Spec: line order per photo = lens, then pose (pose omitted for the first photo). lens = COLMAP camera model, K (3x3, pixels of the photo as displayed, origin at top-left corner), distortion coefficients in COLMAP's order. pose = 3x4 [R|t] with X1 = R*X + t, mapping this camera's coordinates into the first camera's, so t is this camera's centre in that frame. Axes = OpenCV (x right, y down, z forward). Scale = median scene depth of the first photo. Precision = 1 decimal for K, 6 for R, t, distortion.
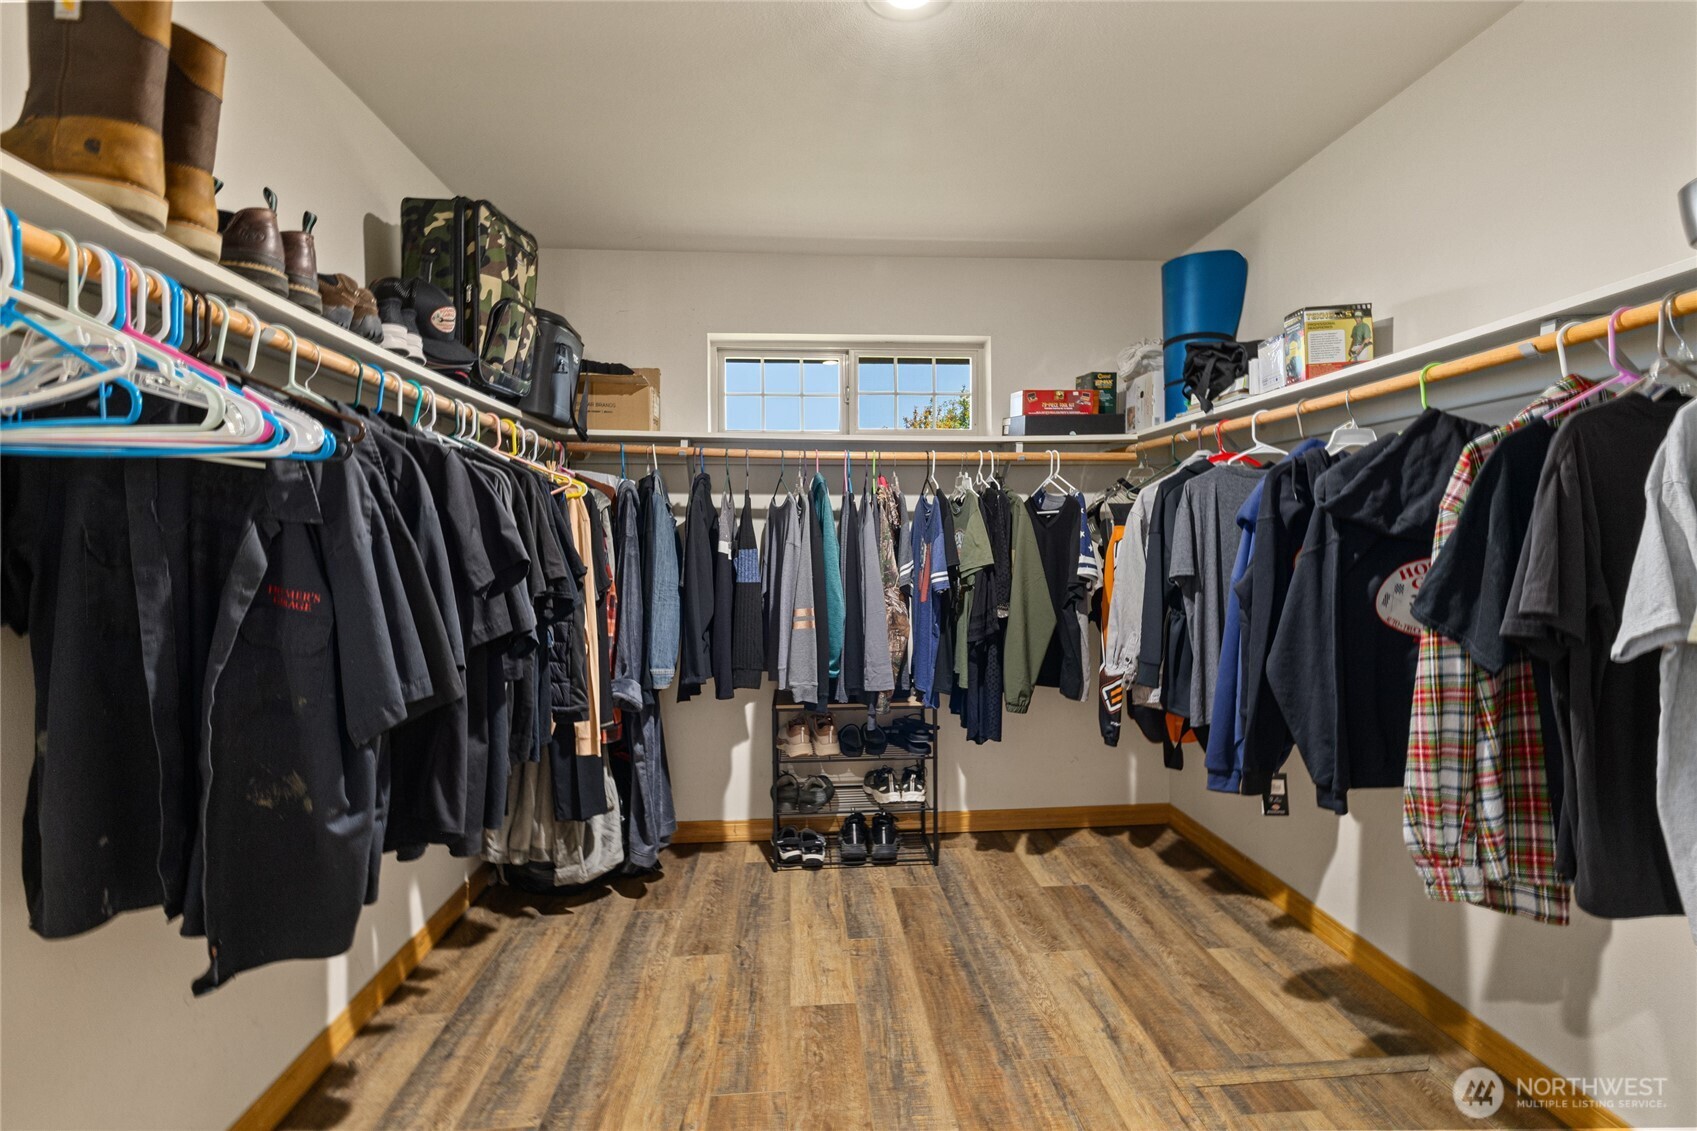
lens RADIAL K [[732.0, 0, 849.2], [0, 732.0, 555.0], [0, 0, 1]] dist [-0.001119, 0.001121]
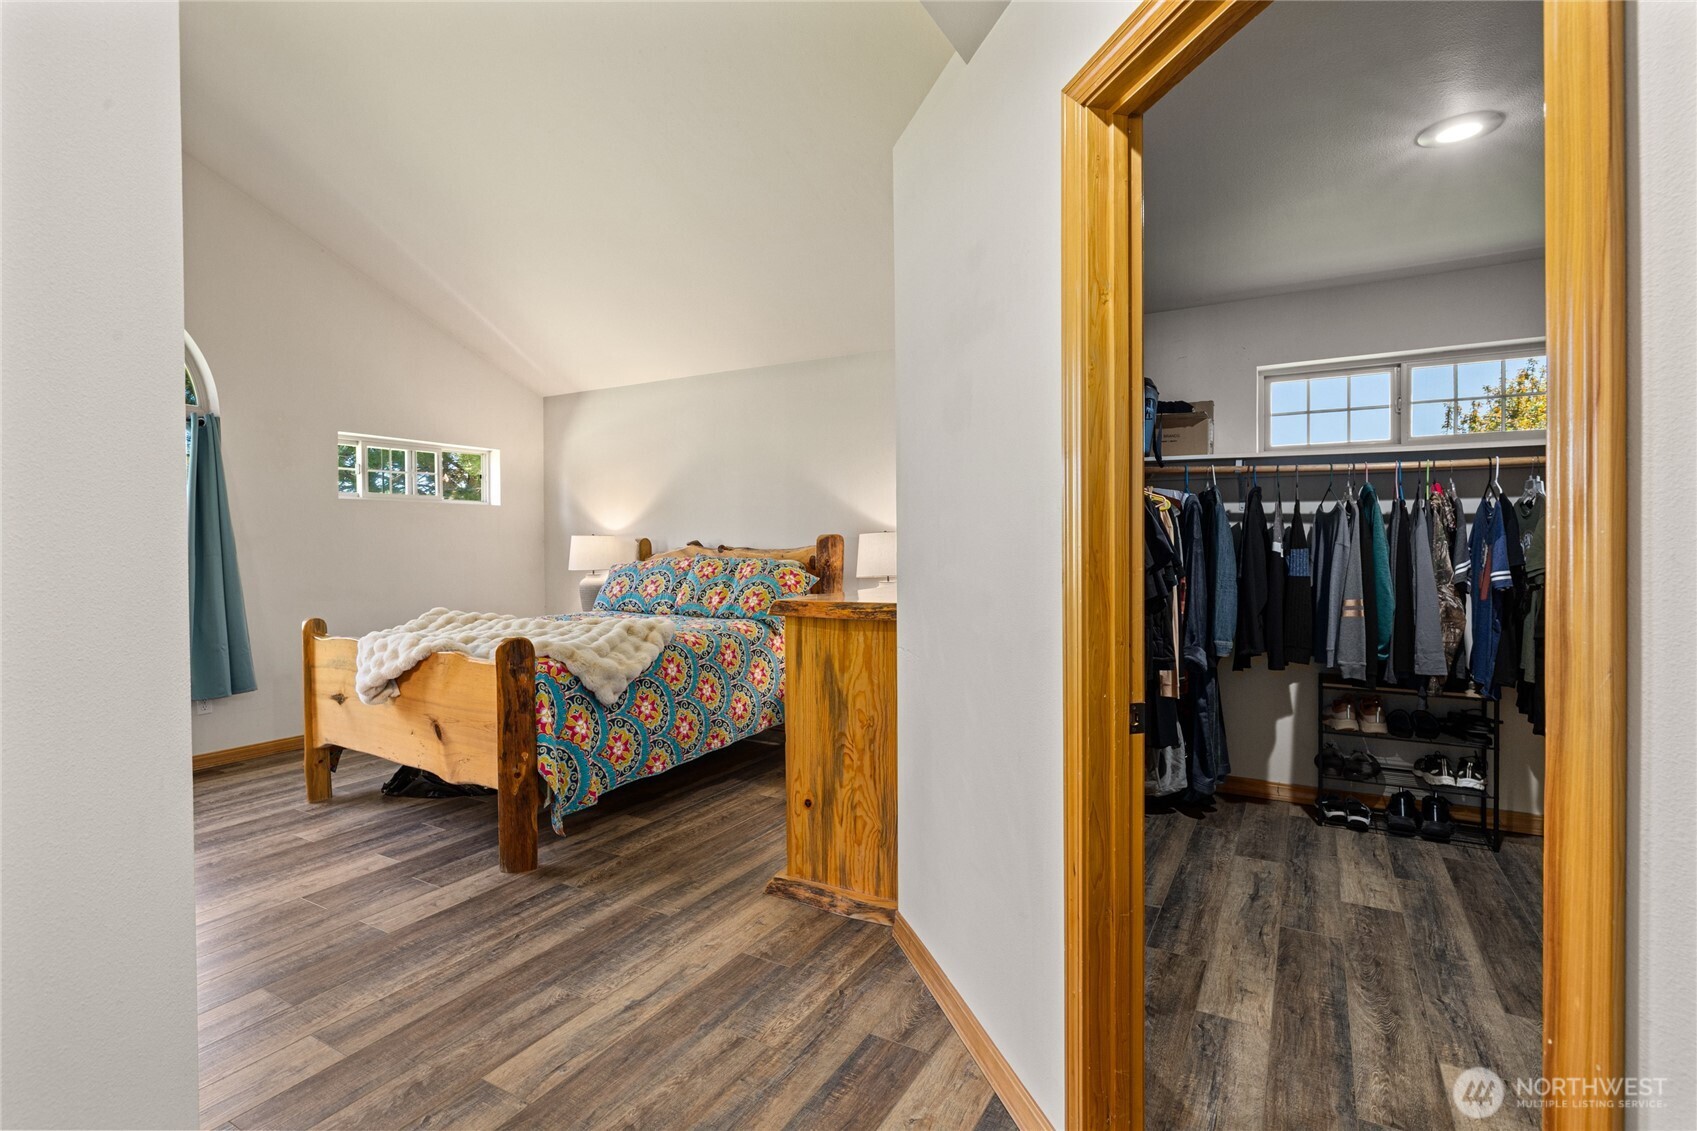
lens RADIAL K [[815.5, 0, 845.1], [0, 815.5, 553.7], [0, 0, 1]] dist [-0.004124, 0.001362]
pose [[0.827002, 0.009099, -0.562125, -0.001590], [-0.011300, 0.999936, -0.000439, 0.009387], [0.562085, 0.006715, 0.827052, -0.531906]]
